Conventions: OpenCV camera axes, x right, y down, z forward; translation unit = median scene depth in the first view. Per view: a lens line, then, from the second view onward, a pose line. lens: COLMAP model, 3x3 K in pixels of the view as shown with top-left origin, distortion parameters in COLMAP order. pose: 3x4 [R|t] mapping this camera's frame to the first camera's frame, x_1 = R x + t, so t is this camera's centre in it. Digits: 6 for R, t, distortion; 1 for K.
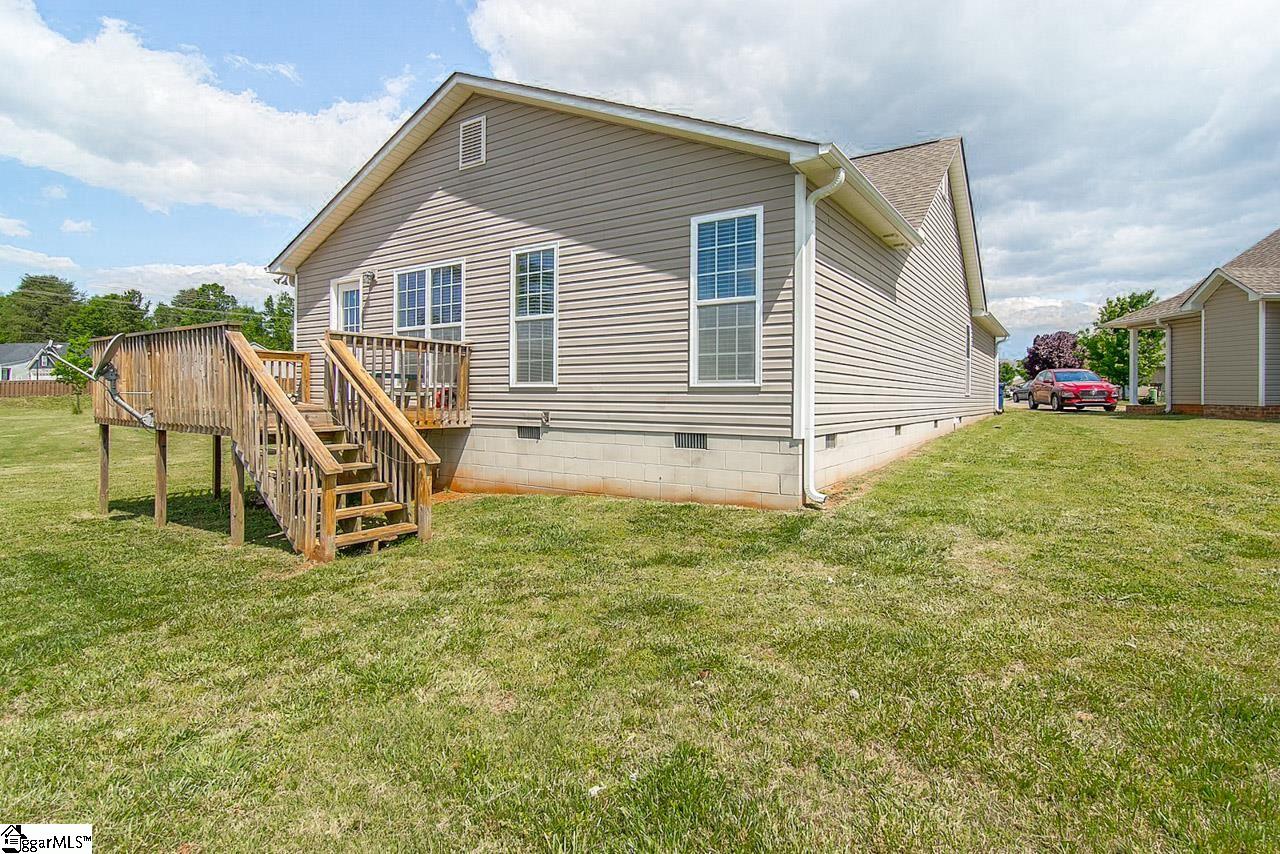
lens RADIAL K [[635.6, 0, 640.8], [0, 635.6, 436.4], [0, 0, 1]] dist [0.006388, -0.001471]
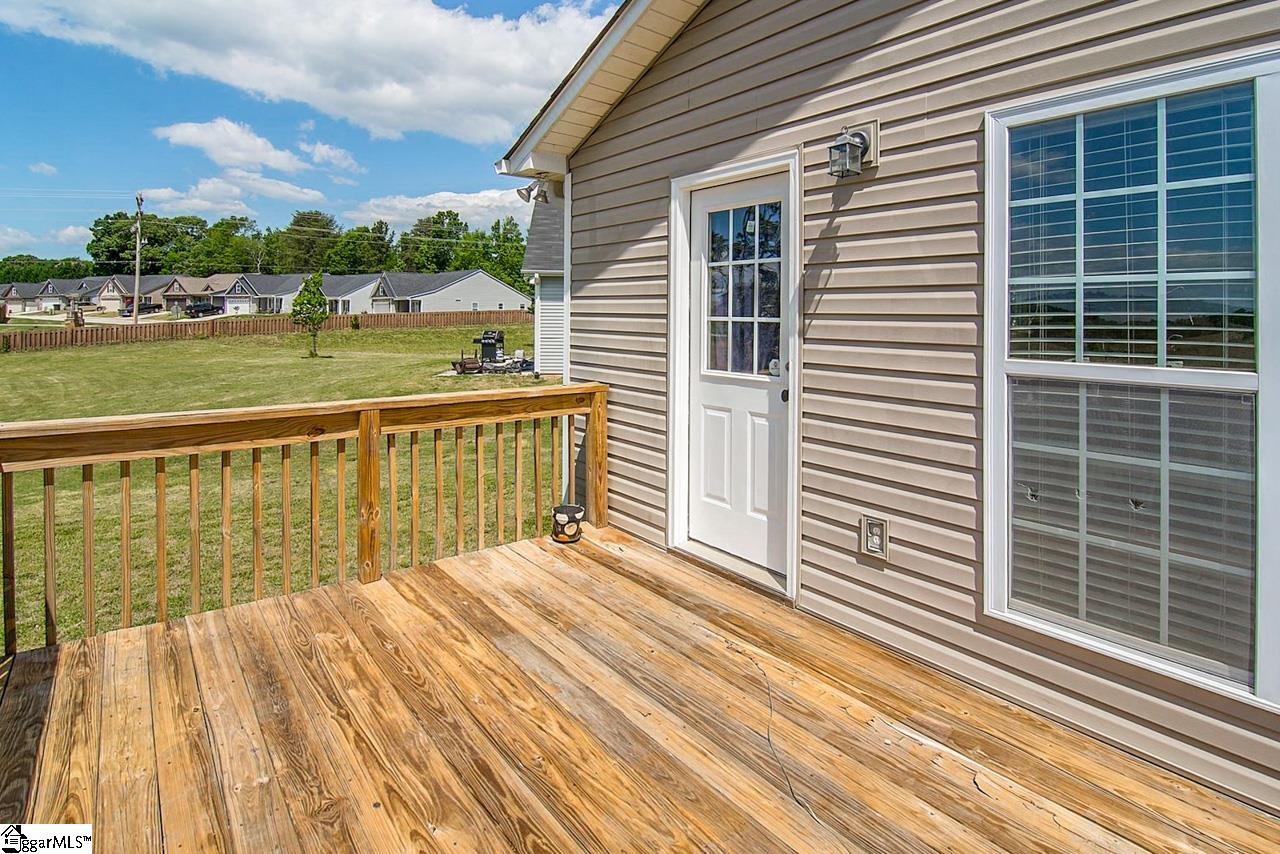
lens RADIAL K [[635.6, 0, 638.0], [0, 635.6, 419.9], [0, 0, 1]] dist [0.006388, -0.001471]
pose [[0.955962, 0.057027, -0.287896, -0.374565], [-0.029483, 0.994638, 0.099122, -0.140904], [0.292005, -0.086268, 0.952518, 0.616840]]
